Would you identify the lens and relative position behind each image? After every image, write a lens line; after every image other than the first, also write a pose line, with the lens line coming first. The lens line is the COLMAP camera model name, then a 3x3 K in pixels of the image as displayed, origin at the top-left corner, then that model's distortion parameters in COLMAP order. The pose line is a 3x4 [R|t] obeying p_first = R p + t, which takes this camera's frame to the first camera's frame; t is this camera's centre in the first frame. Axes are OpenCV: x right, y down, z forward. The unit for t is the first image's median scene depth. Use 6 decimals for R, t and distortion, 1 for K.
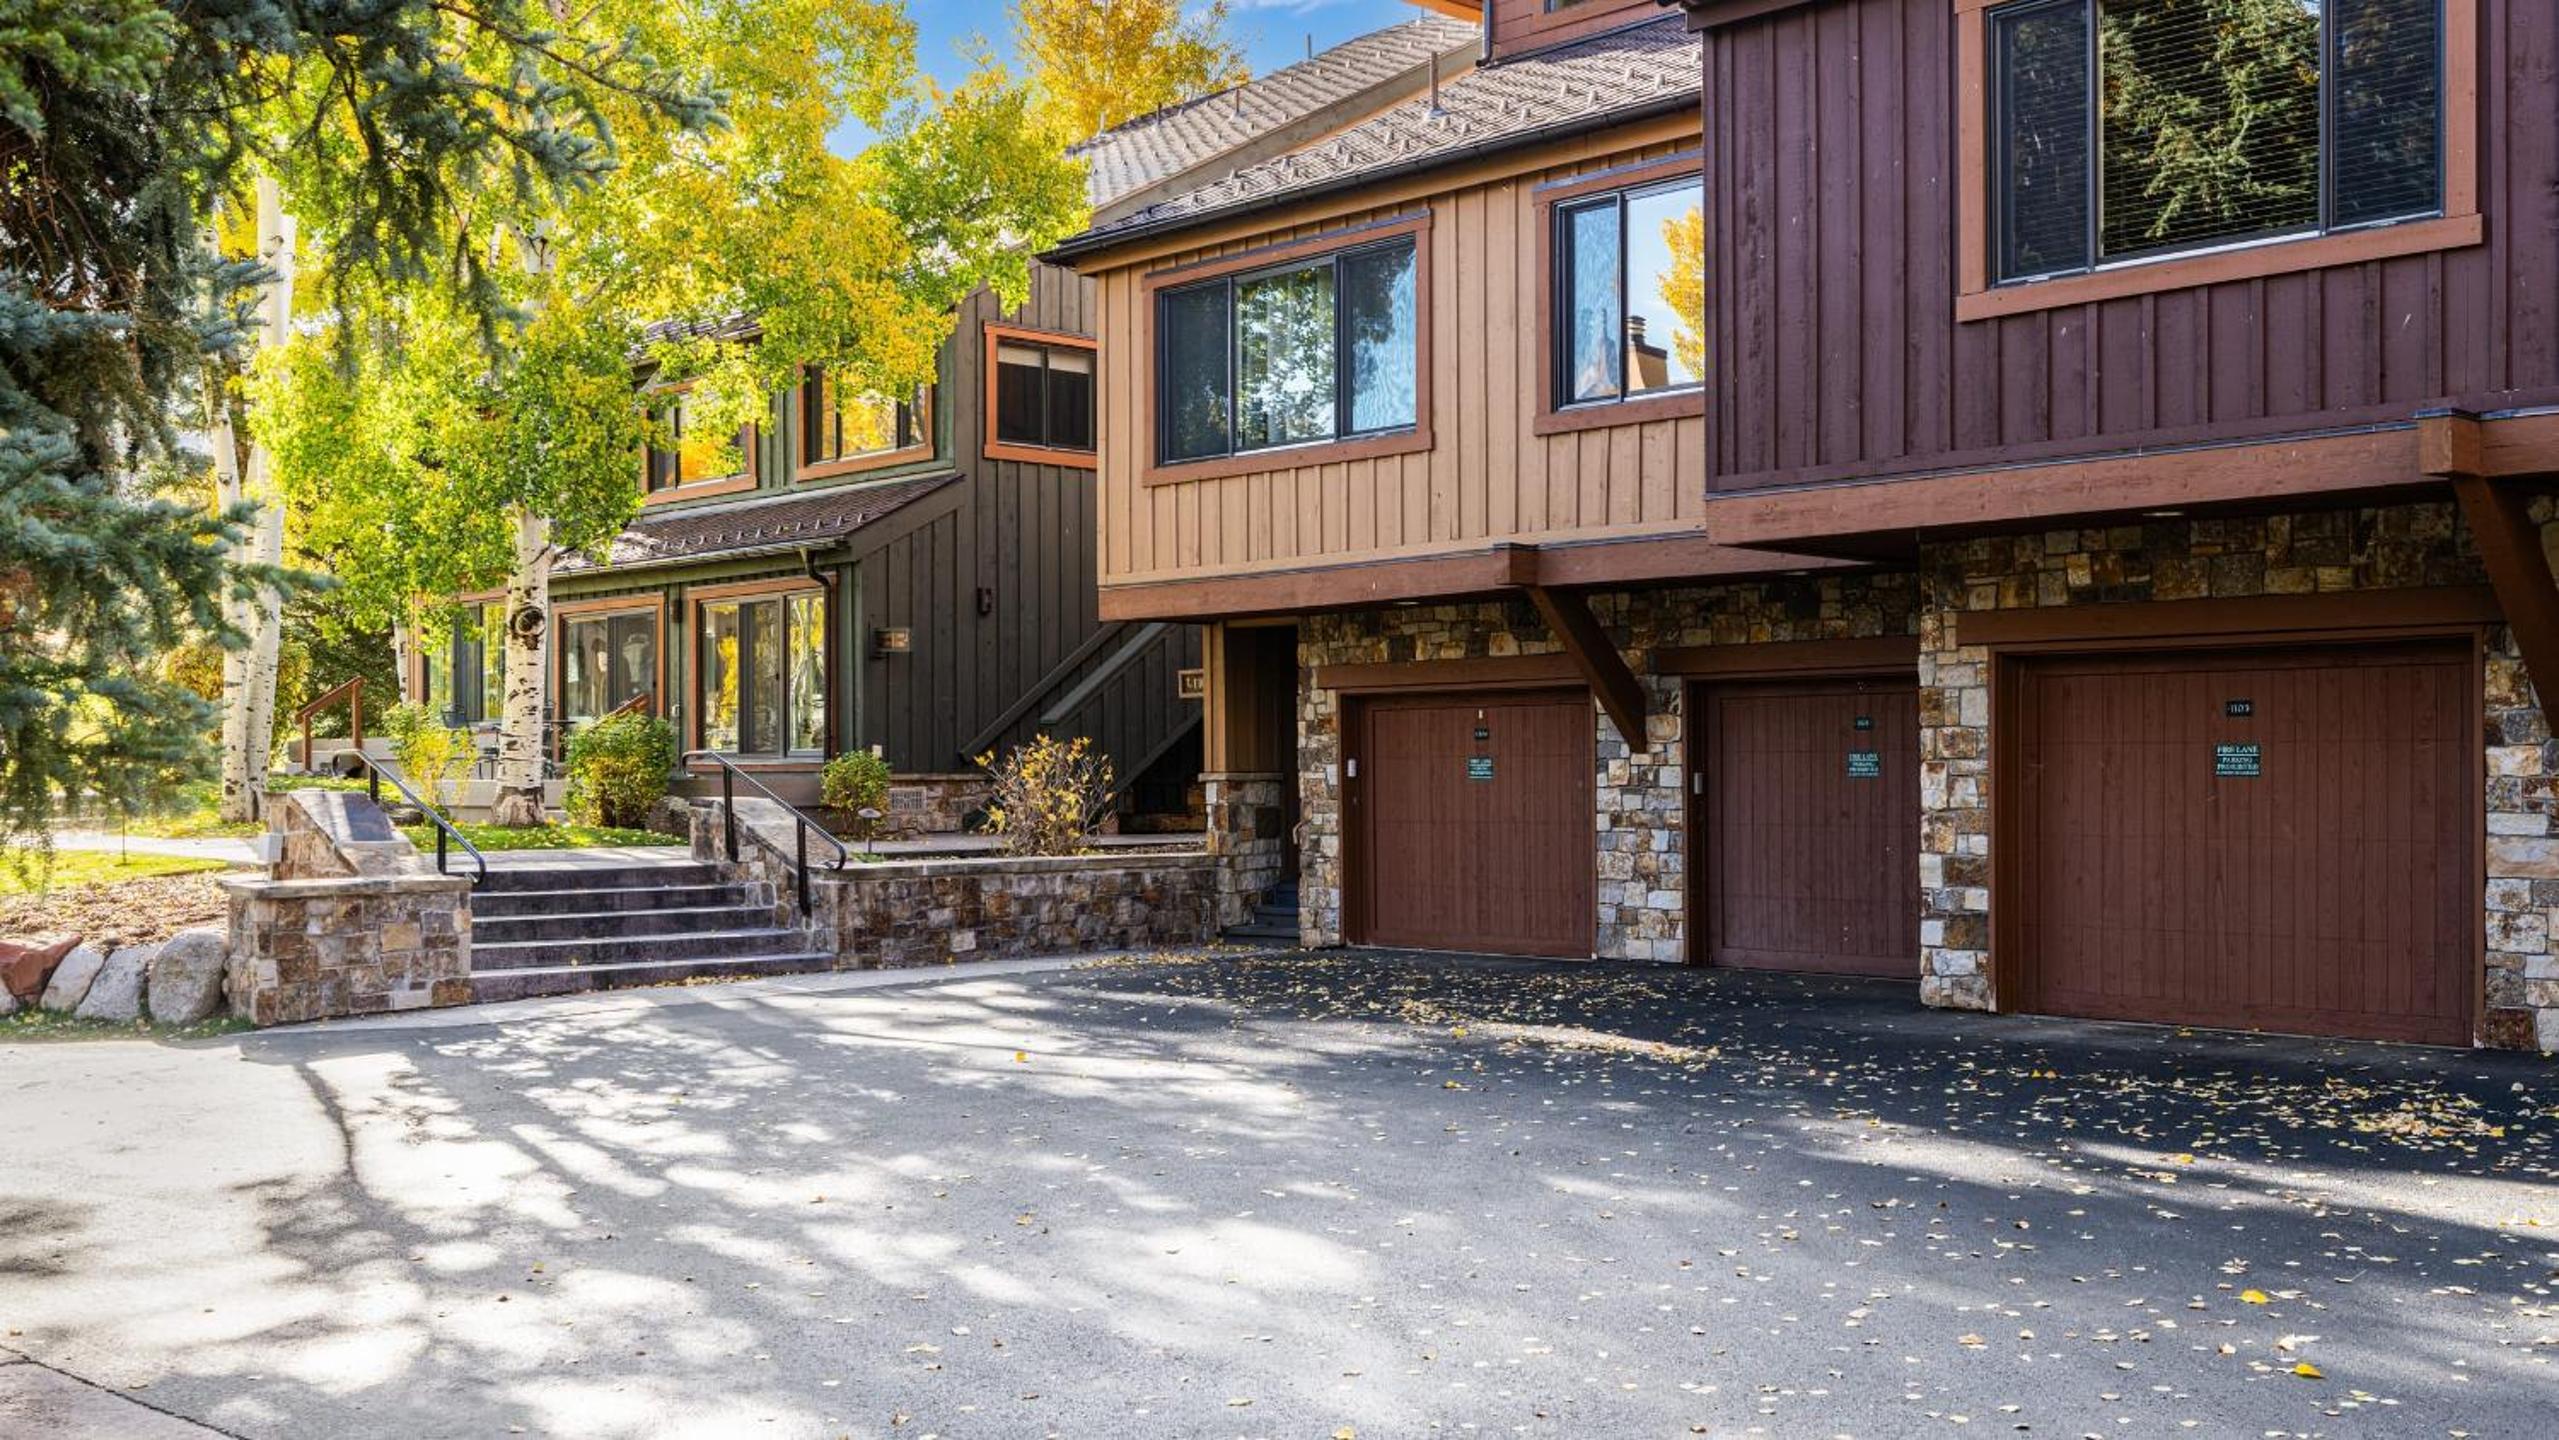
lens RADIAL K [[2612.9, 0, 1279.5], [0, 2612.9, 720.0], [0, 0, 1]] dist [0.013726, 0.006042]
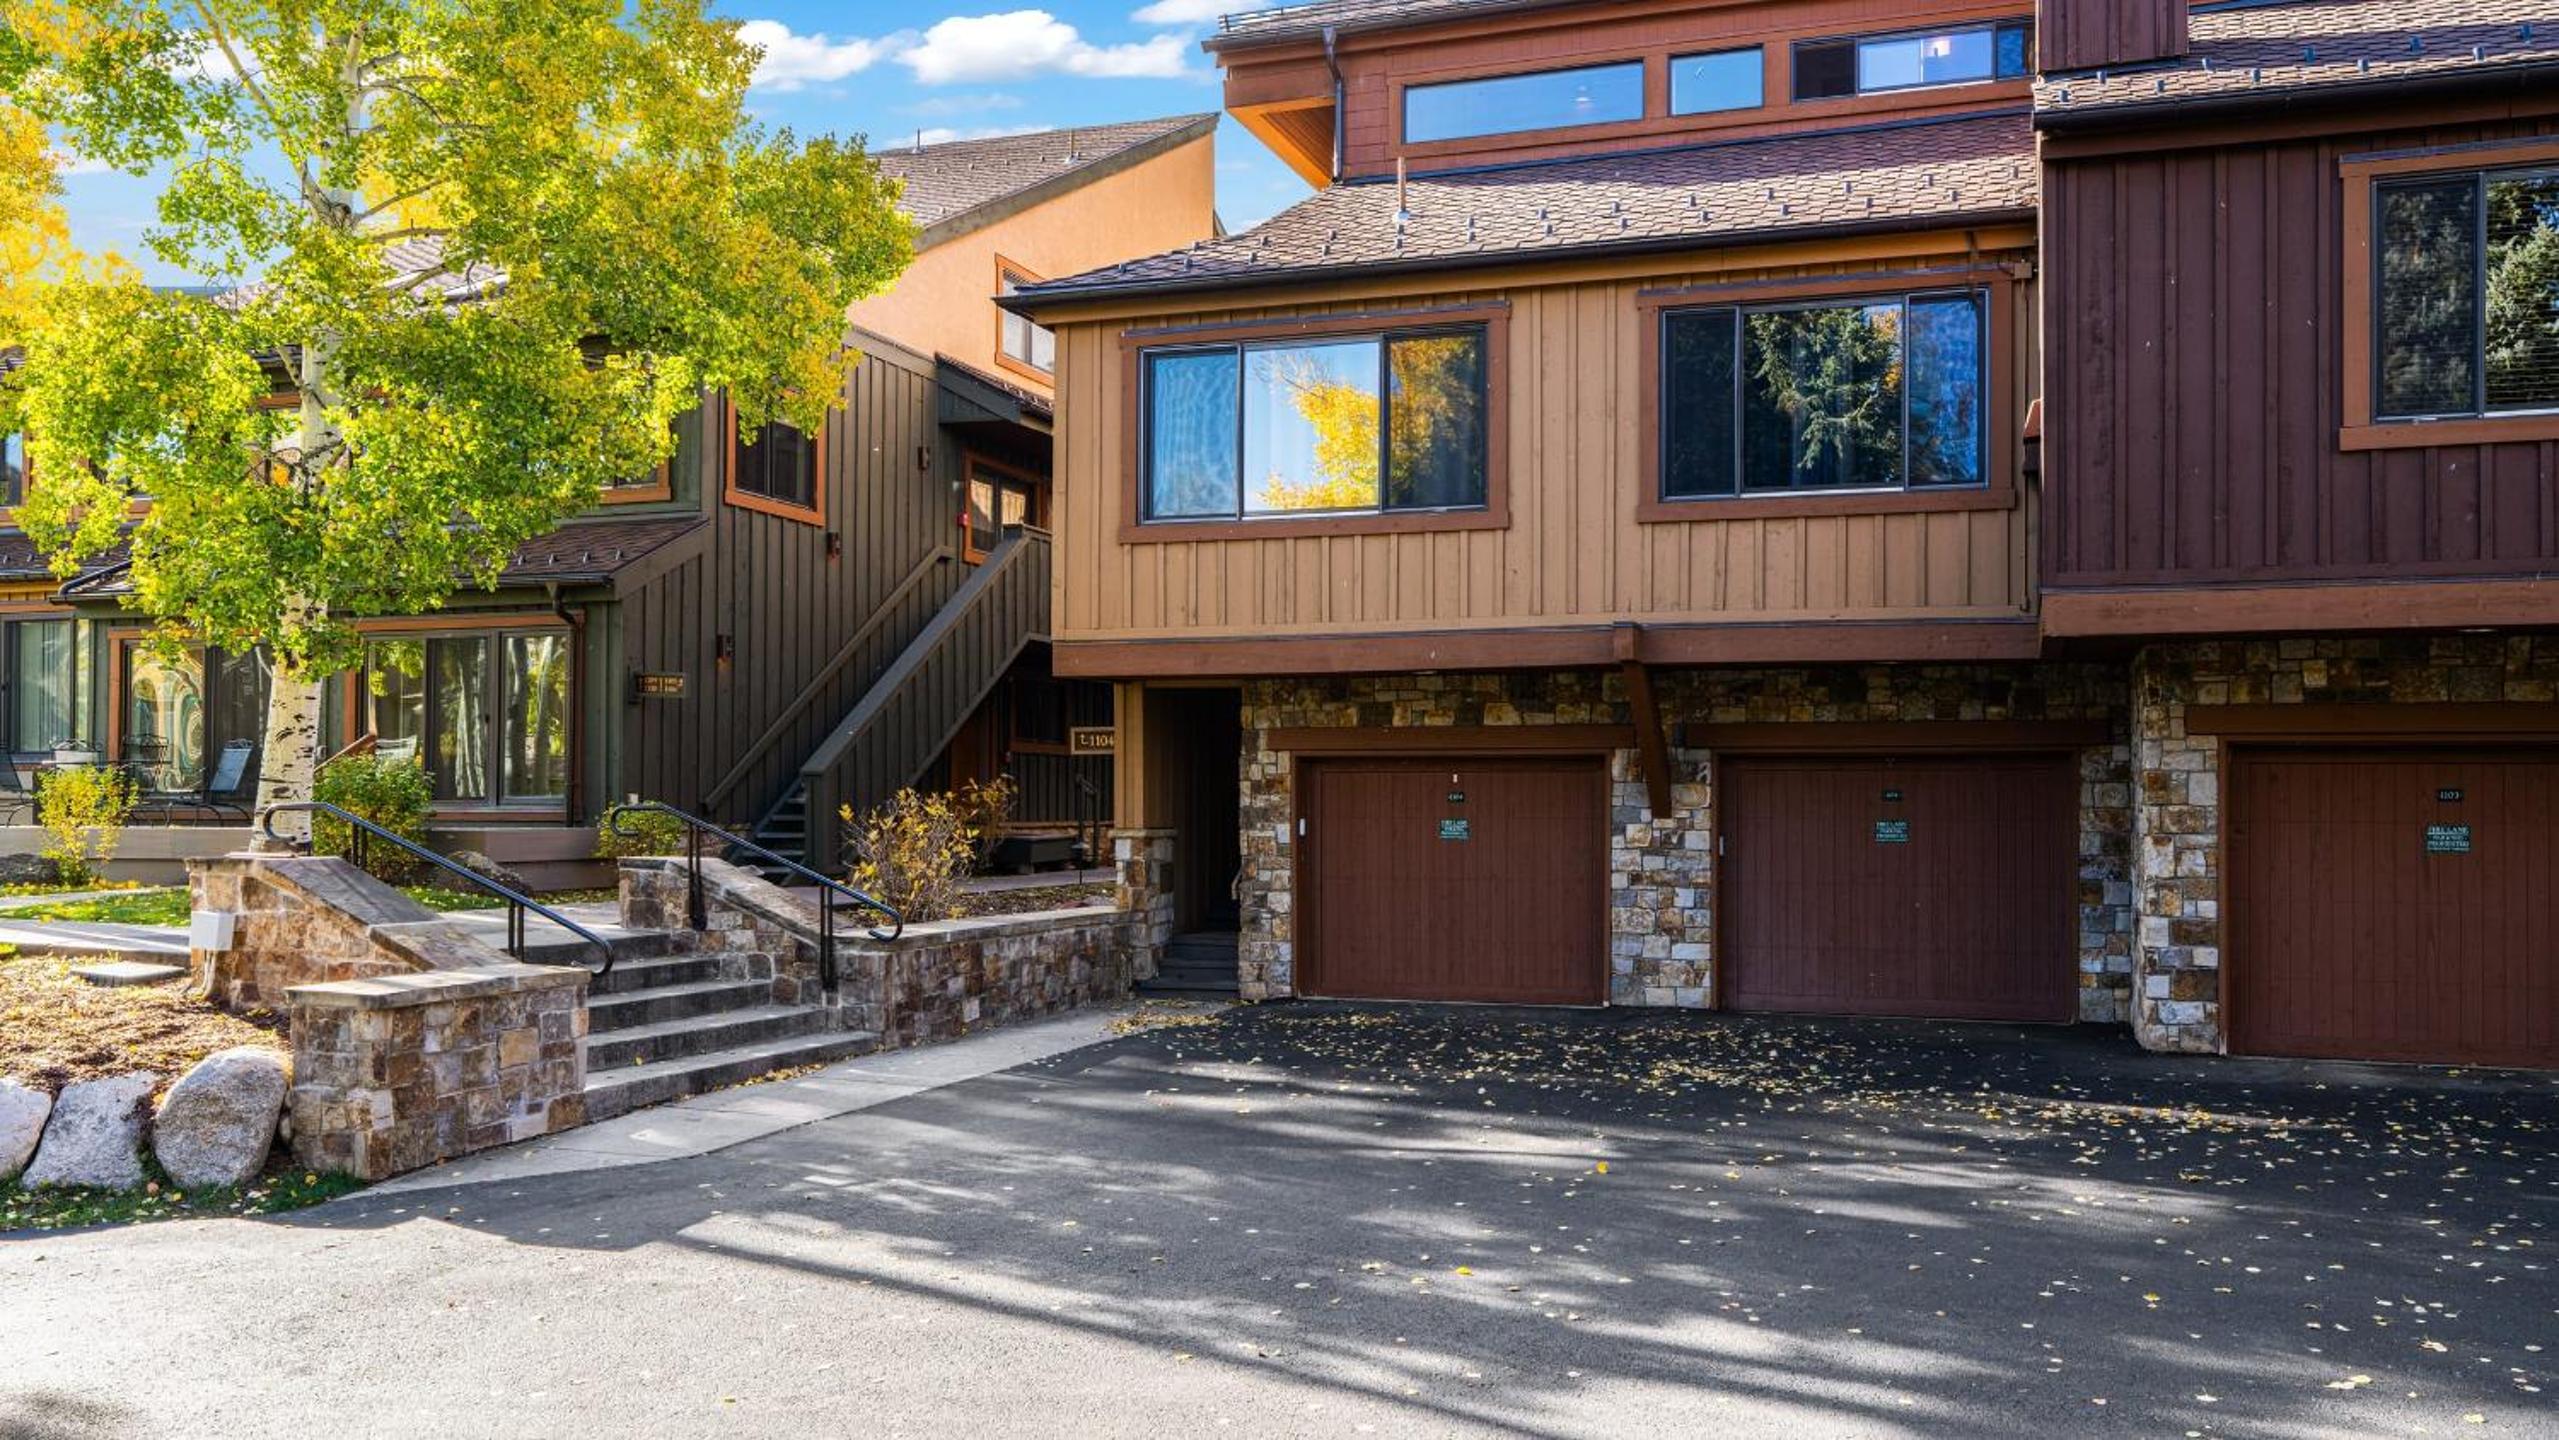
lens RADIAL K [[1962.6, 0, 1279.5], [0, 1962.6, 720.0], [0, 0, 1]] dist [0.010253, 0.004027]
pose [[0.873408, 0.029145, 0.486117, -0.408623], [-0.018461, 0.999472, -0.026753, -0.003528], [-0.486640, 0.014392, 0.873484, 0.357472]]
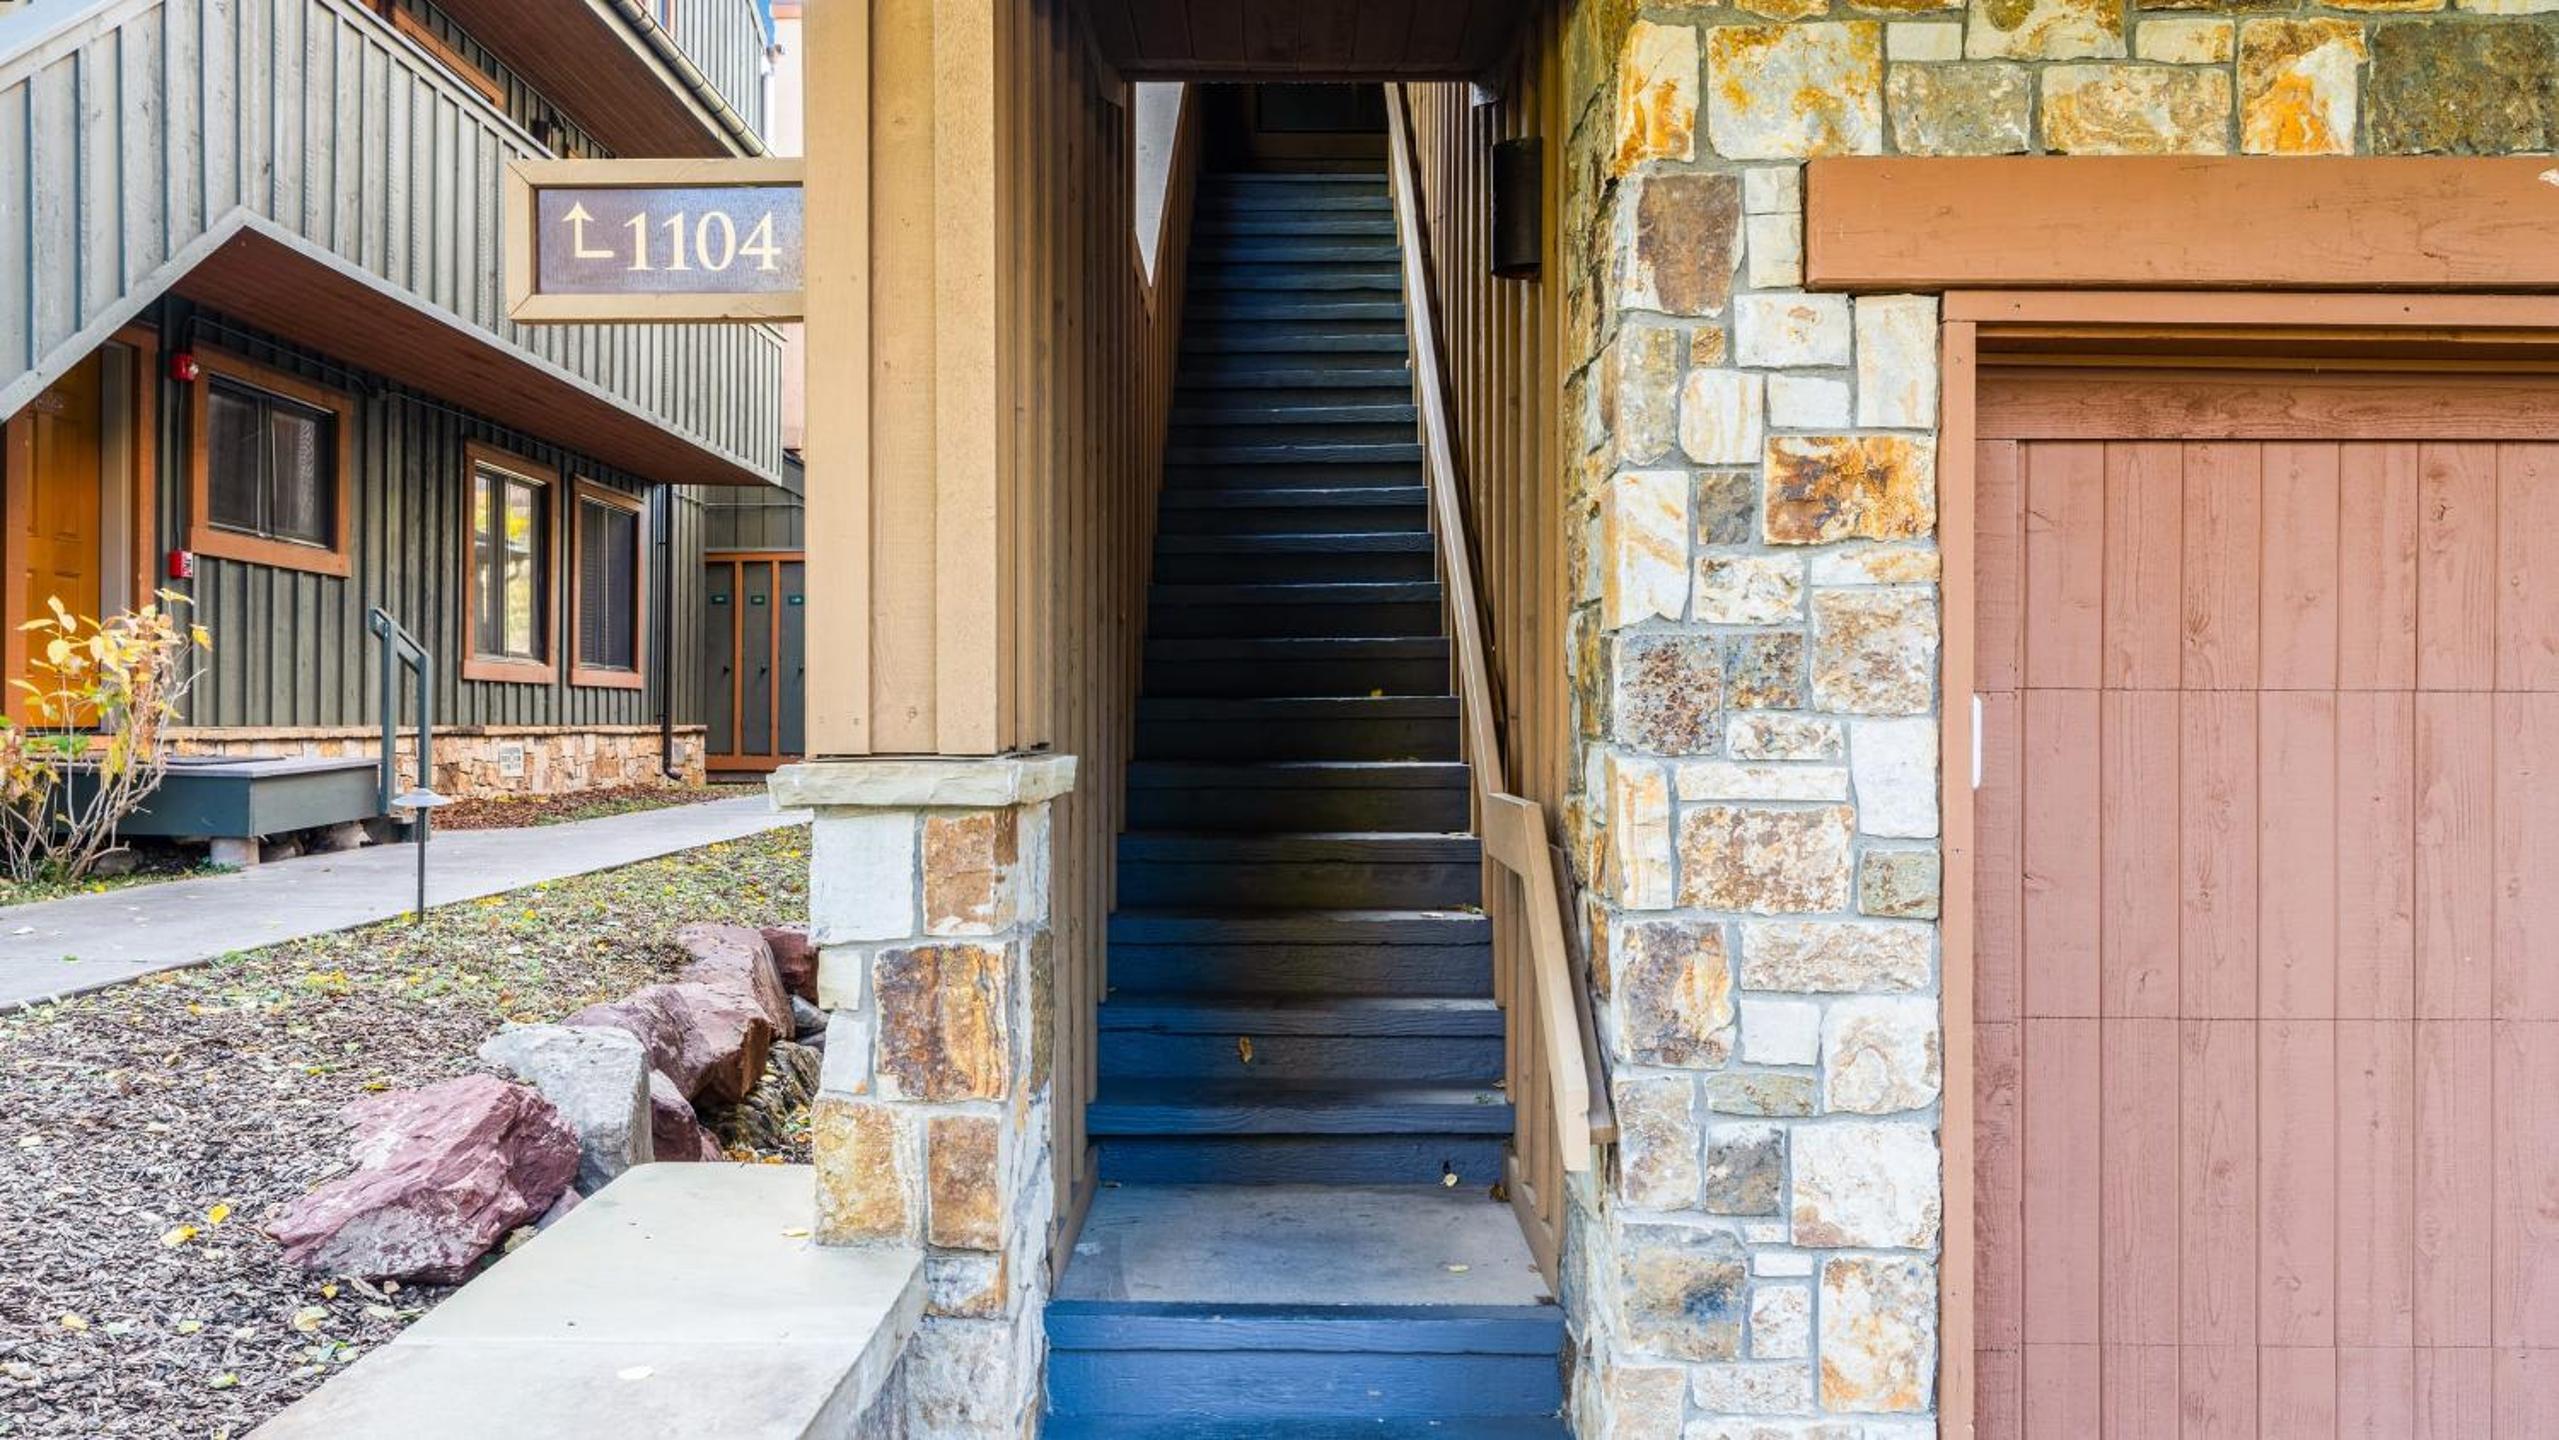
lens RADIAL K [[1962.6, 0, 1279.5], [0, 1962.6, 720.0], [0, 0, 1]] dist [0.010253, 0.004027]
pose [[0.652363, 0.012002, 0.757812, -0.121143], [-0.028237, 0.999565, 0.008476, 0.019196], [-0.757381, -0.026928, 0.652418, 1.064663]]
